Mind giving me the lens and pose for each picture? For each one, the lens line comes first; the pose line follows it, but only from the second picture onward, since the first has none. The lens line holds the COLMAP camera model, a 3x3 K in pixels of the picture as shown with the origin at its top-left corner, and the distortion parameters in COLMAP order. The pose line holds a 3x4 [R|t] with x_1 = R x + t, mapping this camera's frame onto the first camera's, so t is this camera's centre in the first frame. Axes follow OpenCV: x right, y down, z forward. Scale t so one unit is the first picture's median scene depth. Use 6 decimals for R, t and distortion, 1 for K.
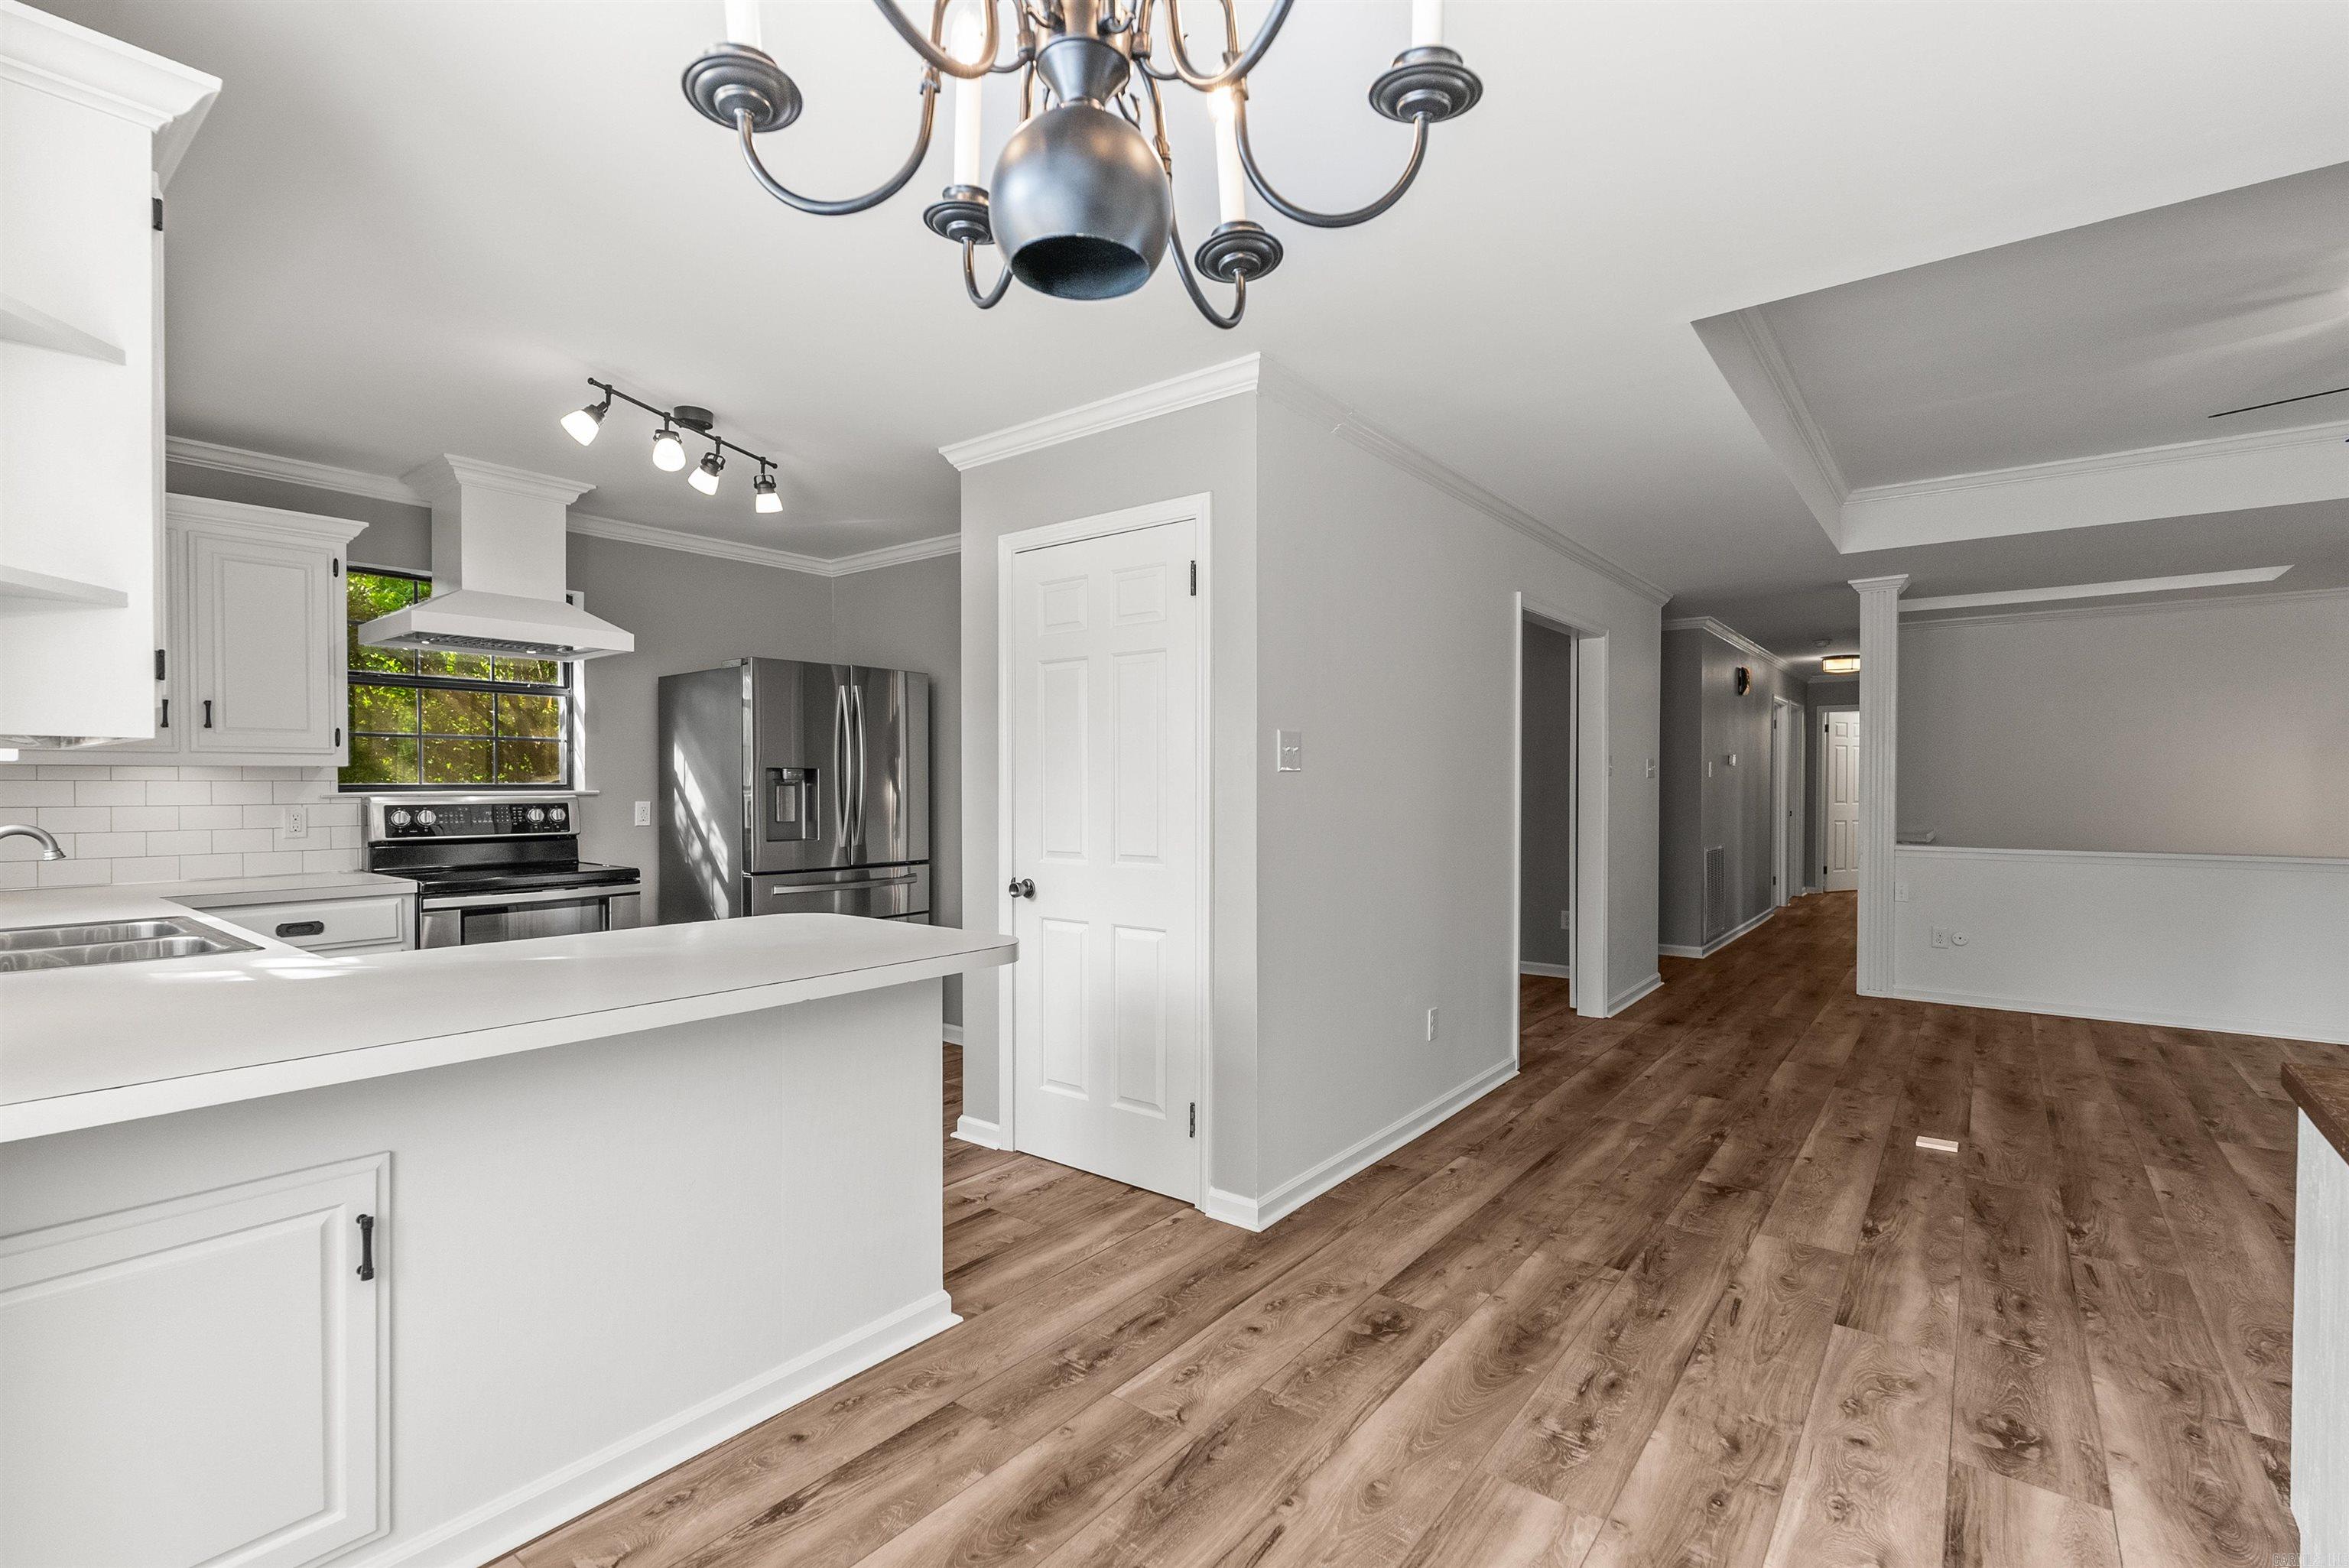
lens RADIAL K [[1053.3, 0, 1159.4], [0, 1053.3, 808.7], [0, 0, 1]] dist [-0.009445, 0.000349]
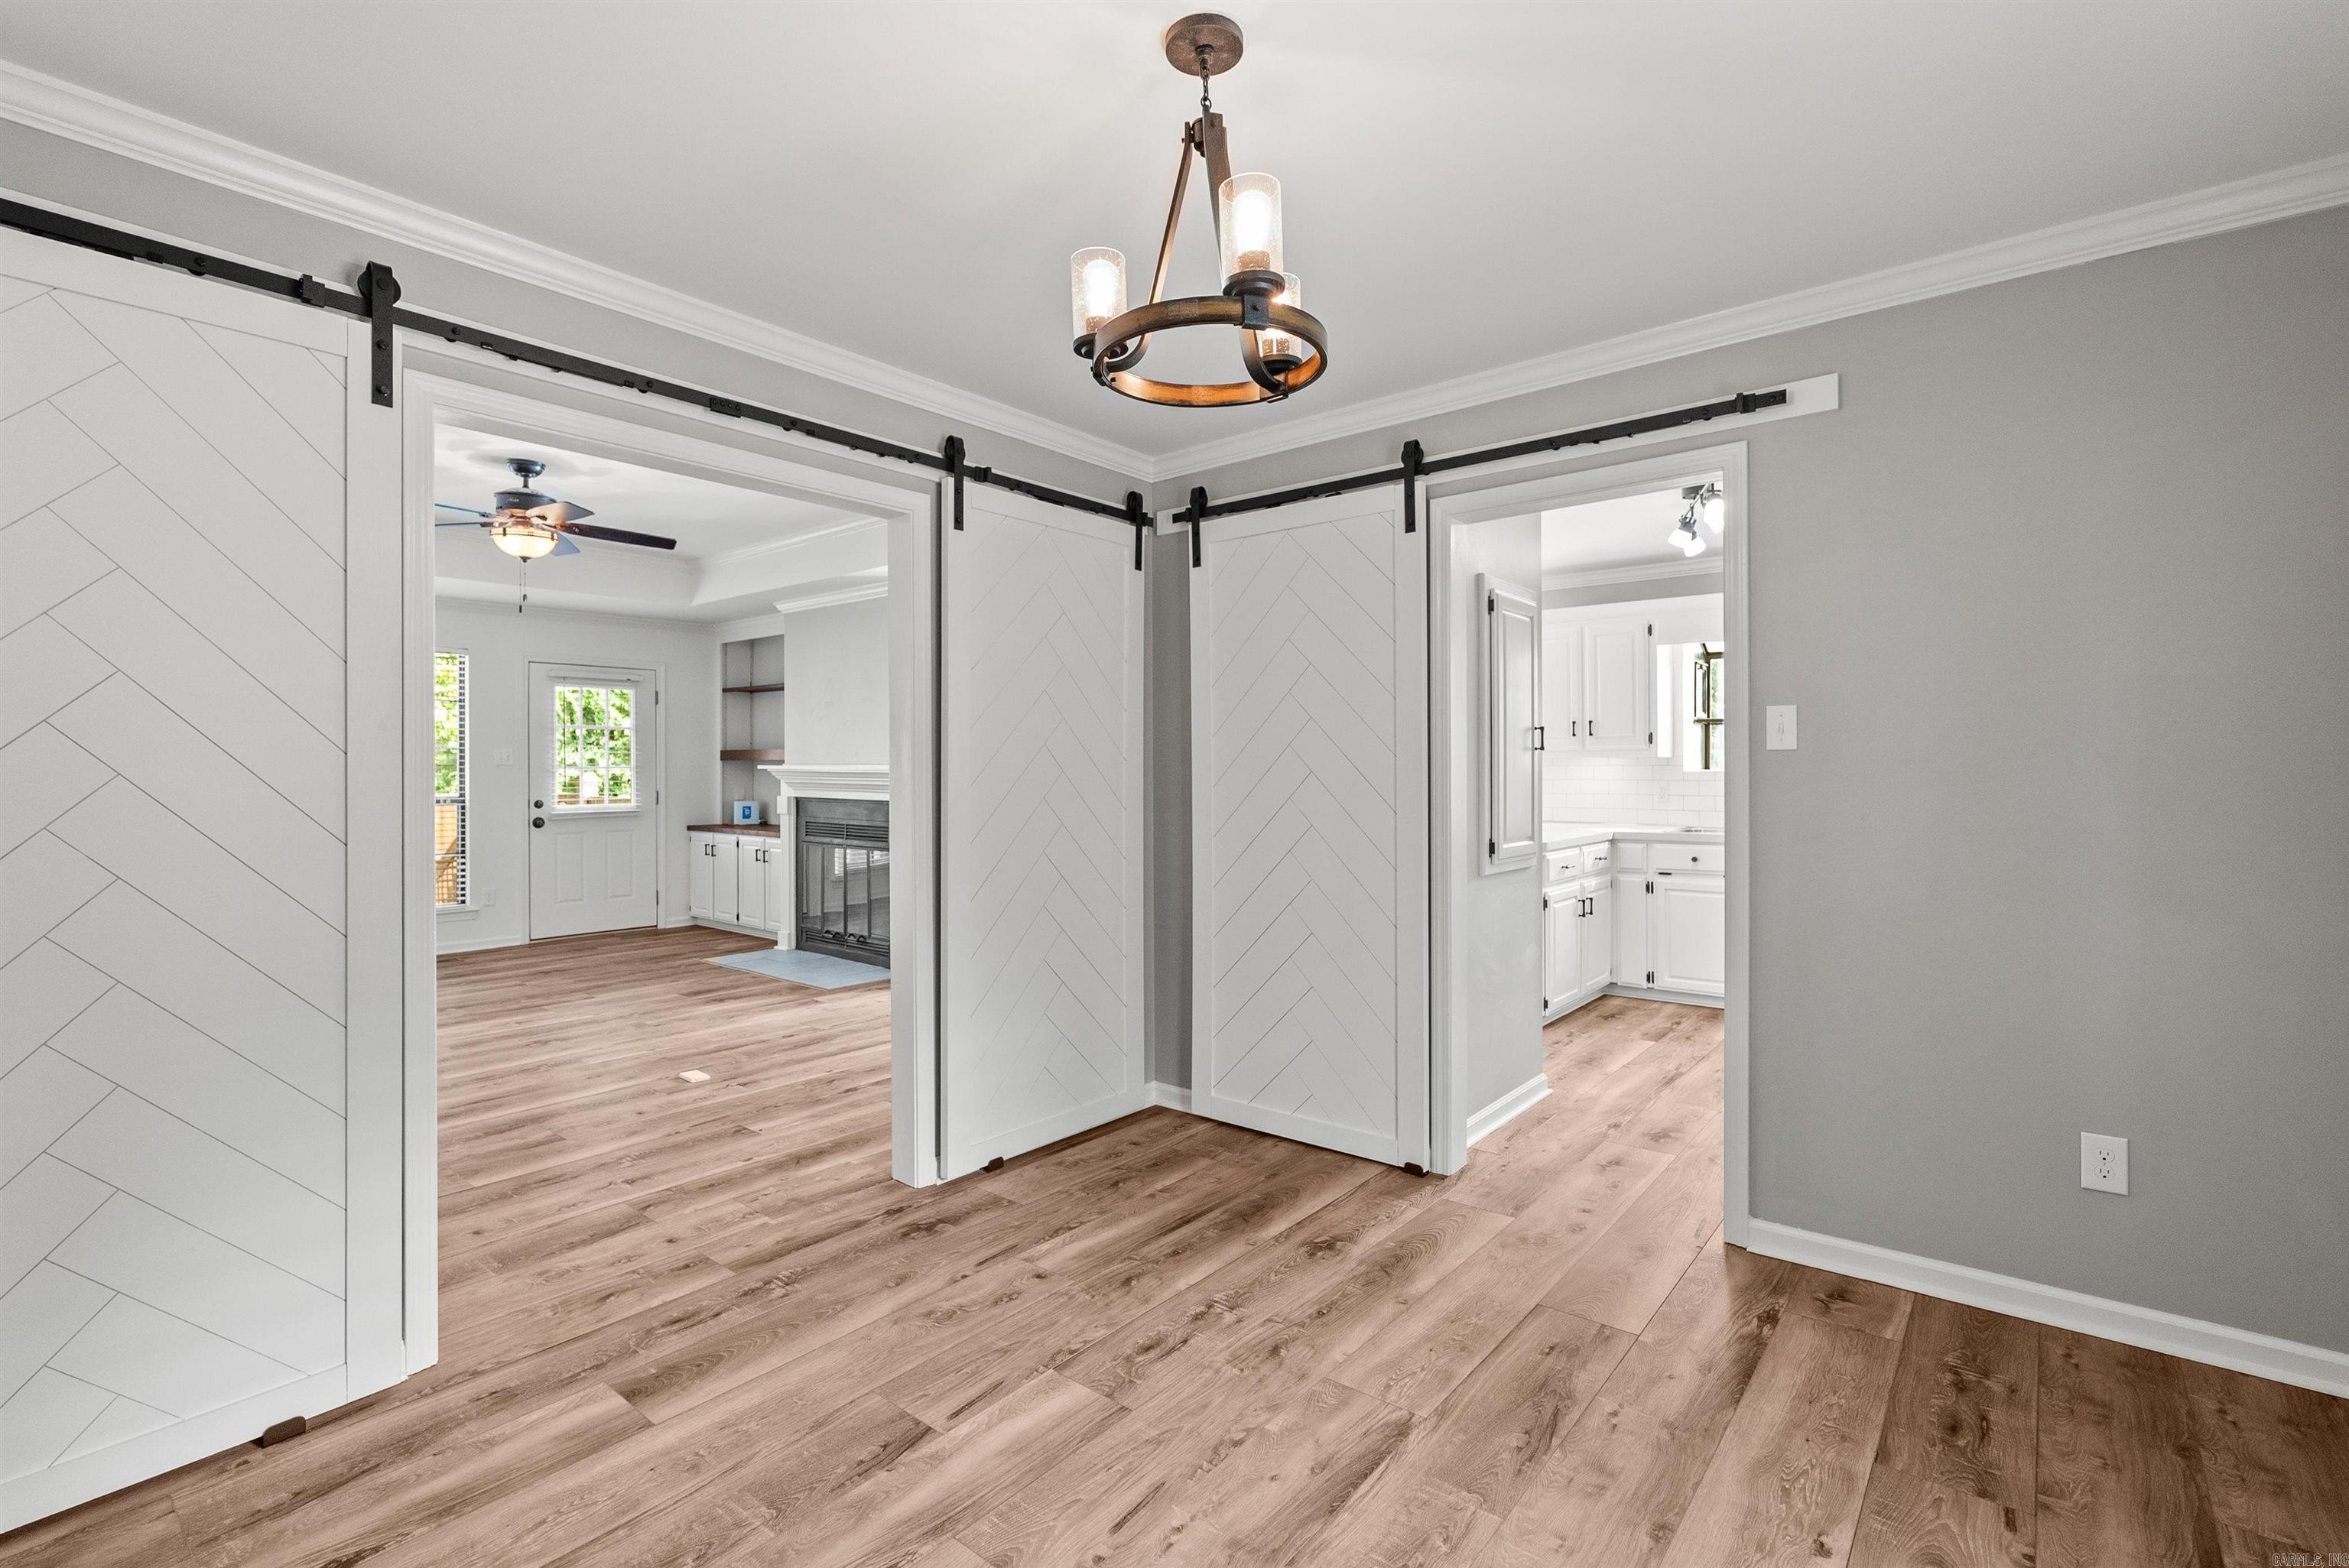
lens RADIAL K [[1053.3, 0, 1152.3], [0, 1053.3, 771.2], [0, 0, 1]] dist [-0.009445, 0.000349]
pose [[-0.999406, 0.000636, 0.034469, 0.196190], [0.001392, 0.999759, 0.021913, -0.048865], [-0.034447, 0.021948, -0.999165, 2.244726]]
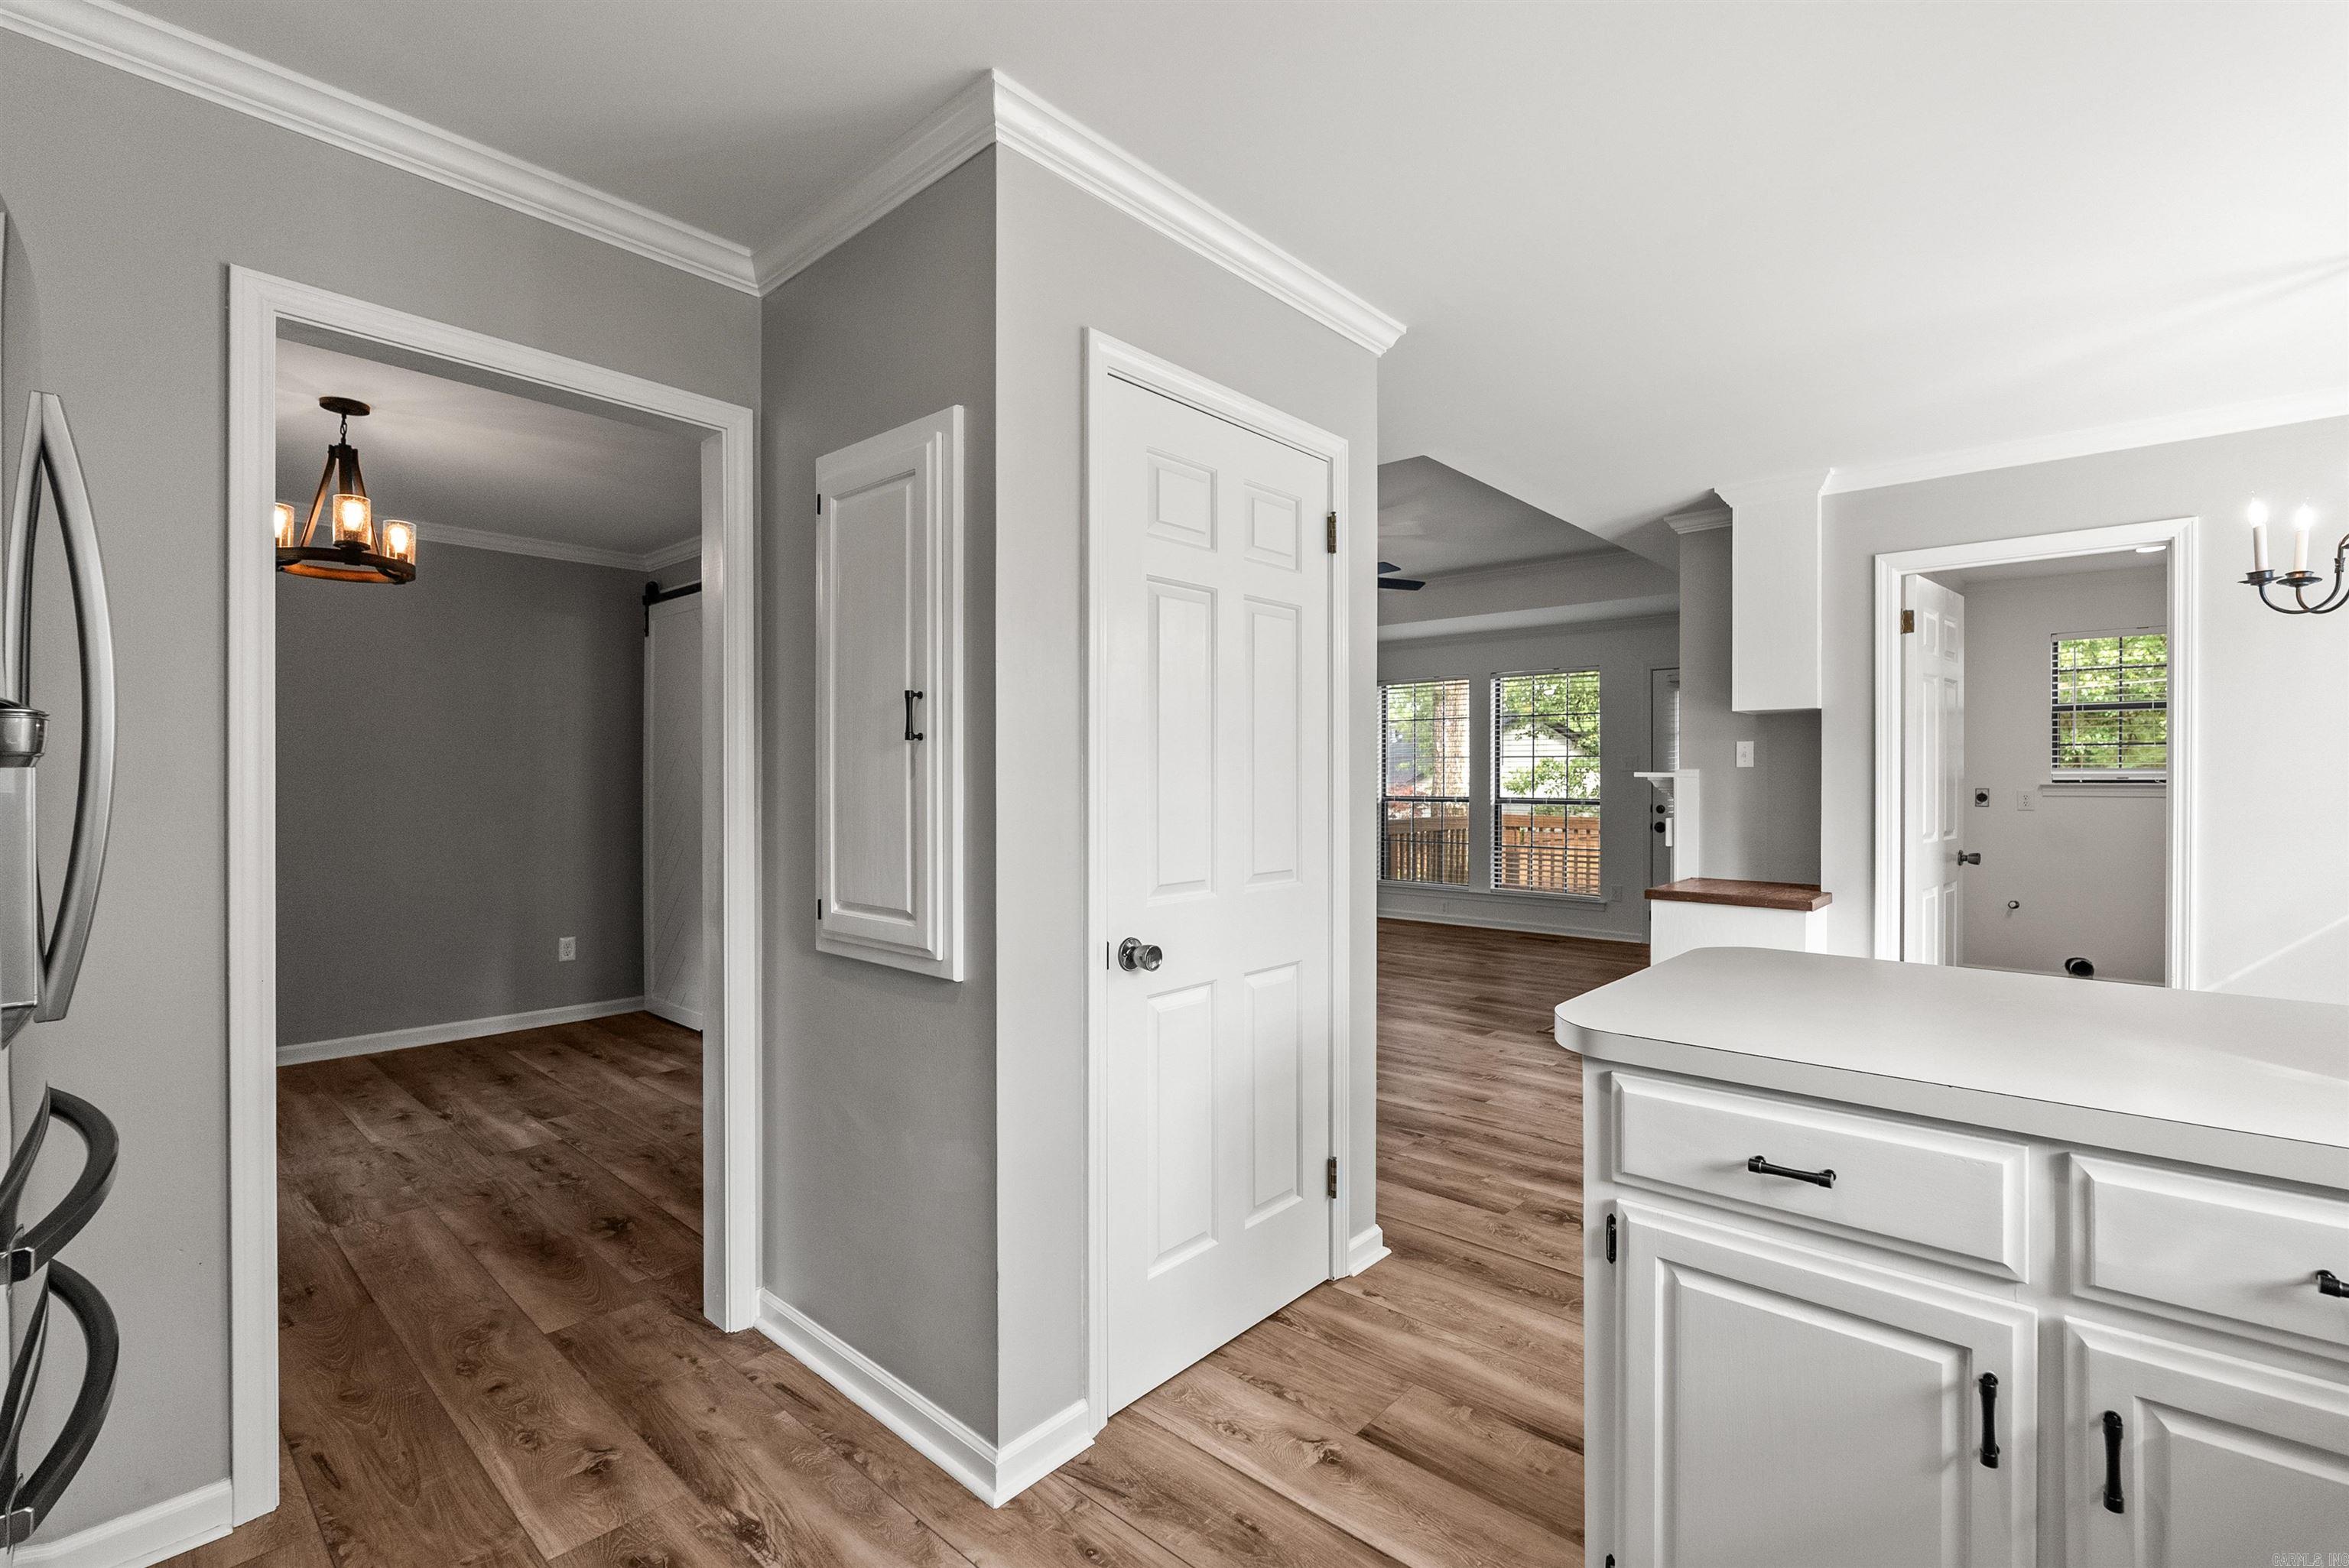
lens RADIAL K [[1053.3, 0, 1215.5], [0, 1053.3, 787.8], [0, 0, 1]] dist [-0.009445, 0.000349]
pose [[0.055648, -0.014817, 0.998340, -0.711214], [0.024574, 0.999607, 0.013466, -0.023355], [-0.998148, 0.023784, 0.055991, 0.922351]]
